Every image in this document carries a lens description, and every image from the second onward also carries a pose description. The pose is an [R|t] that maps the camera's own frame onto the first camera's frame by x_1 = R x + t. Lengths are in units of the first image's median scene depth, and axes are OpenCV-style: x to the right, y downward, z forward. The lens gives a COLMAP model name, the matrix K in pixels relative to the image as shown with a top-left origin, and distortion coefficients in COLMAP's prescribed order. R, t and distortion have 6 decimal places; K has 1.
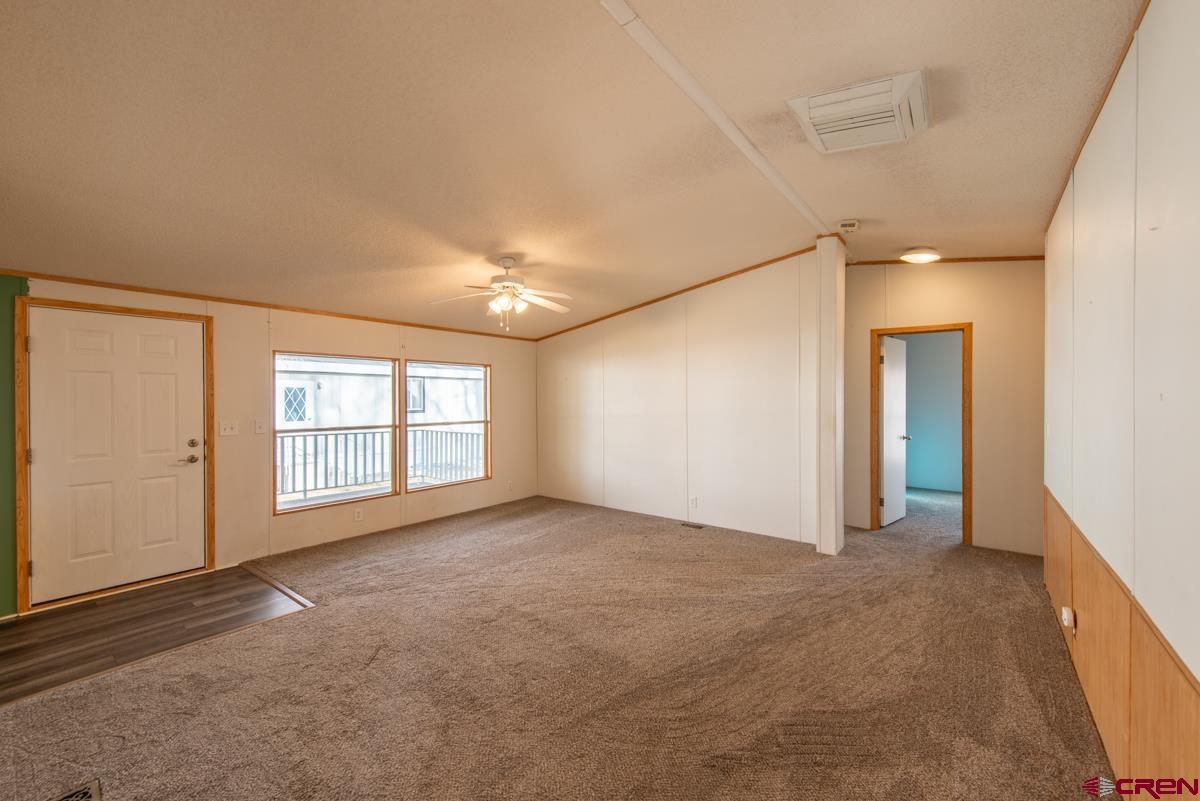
lens RADIAL K [[472.4, 0, 600.0], [0, 472.4, 400.5], [0, 0, 1]] dist [0.001489, 0.000151]
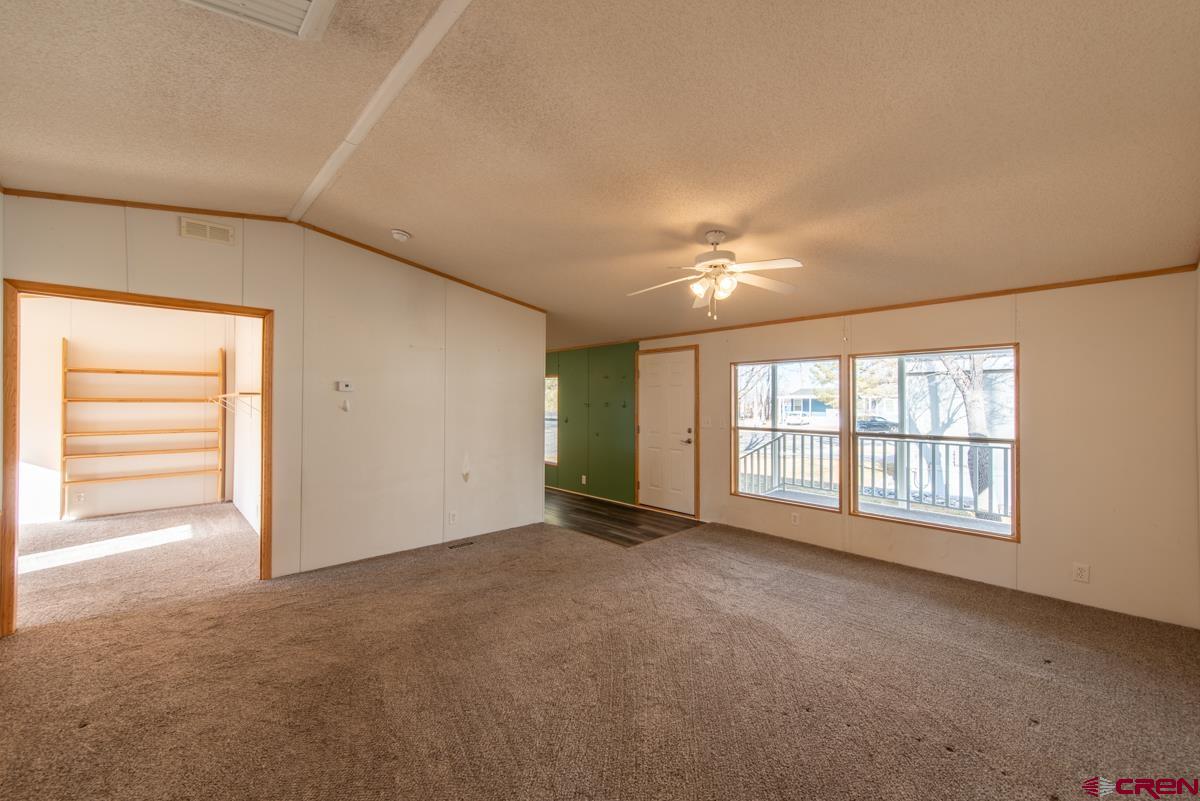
lens RADIAL K [[467.2, 0, 600.0], [0, 467.2, 400.5], [0, 0, 1]] dist [0.014916, -0.004453]
pose [[-0.144751, 0.000249, -0.989468, 0.642127], [-0.006675, 0.999977, 0.001228, -0.005643], [0.989446, 0.006782, -0.144746, 0.914546]]
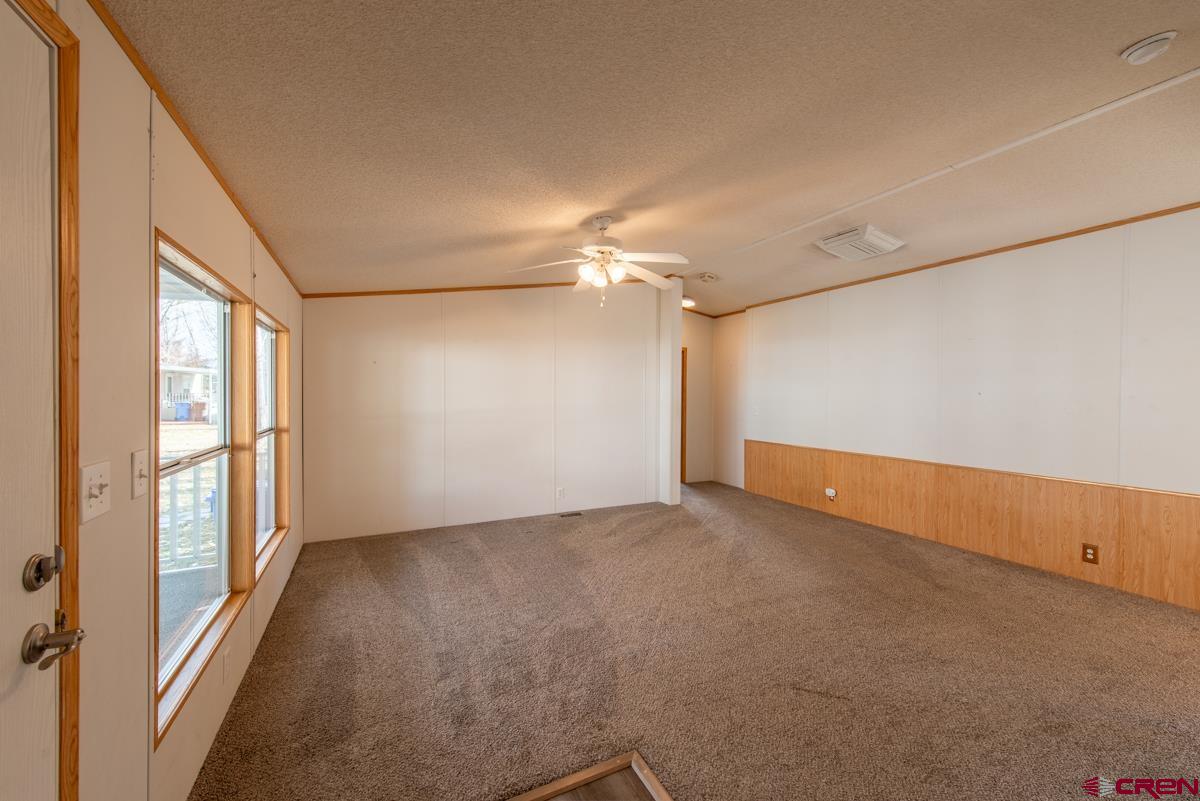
lens RADIAL K [[467.2, 0, 600.0], [0, 467.2, 400.5], [0, 0, 1]] dist [0.014916, -0.004453]
pose [[0.433369, -0.008354, 0.901178, -0.923097], [-0.000451, 0.999955, 0.009487, 0.004073], [-0.901217, -0.004518, 0.433345, 0.649426]]
